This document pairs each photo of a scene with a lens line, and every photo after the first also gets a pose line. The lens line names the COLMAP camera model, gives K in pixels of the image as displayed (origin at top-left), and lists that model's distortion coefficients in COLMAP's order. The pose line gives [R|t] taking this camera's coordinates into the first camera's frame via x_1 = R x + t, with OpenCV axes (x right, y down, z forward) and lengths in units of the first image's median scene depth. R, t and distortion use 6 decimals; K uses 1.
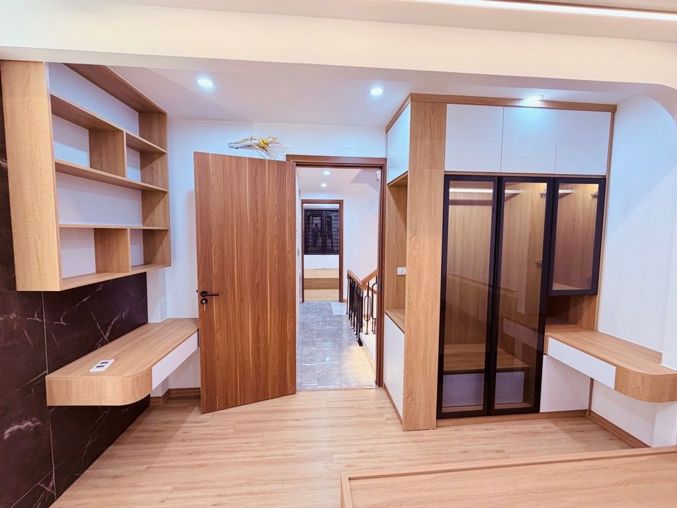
lens RADIAL K [[270.3, 0, 338.5], [0, 270.3, 254.0], [0, 0, 1]] dist [-0.000581, -0.000074]
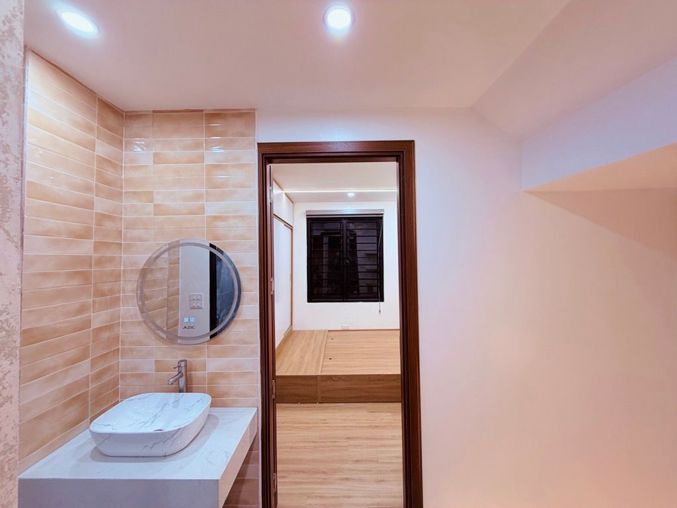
lens RADIAL K [[270.3, 0, 338.5], [0, 270.3, 254.0], [0, 0, 1]] dist [-0.000581, -0.000074]
pose [[0.996339, -0.025738, -0.081522, -0.019012], [0.019258, 0.996665, -0.079302, -0.052411], [0.083291, 0.077441, 0.993512, 0.473062]]
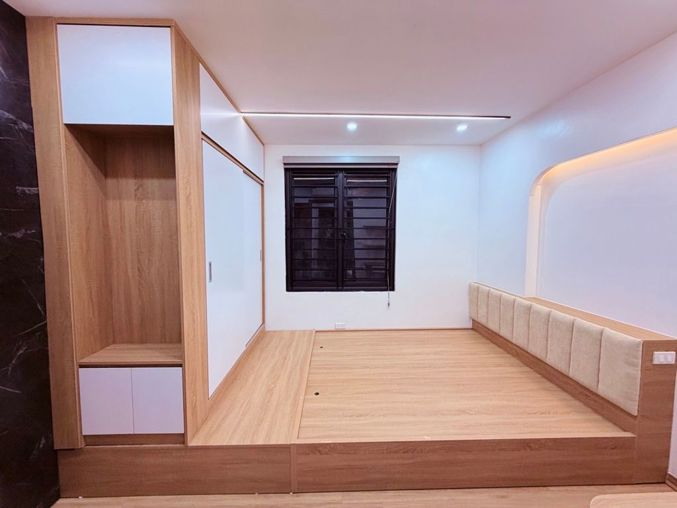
lens RADIAL K [[270.3, 0, 338.5], [0, 270.3, 254.0], [0, 0, 1]] dist [-0.000581, -0.000074]
pose [[0.998606, -0.009811, -0.051861, -0.034698], [0.010395, 0.999885, 0.011011, -0.056107], [0.051747, -0.011535, 0.998594, 0.643523]]
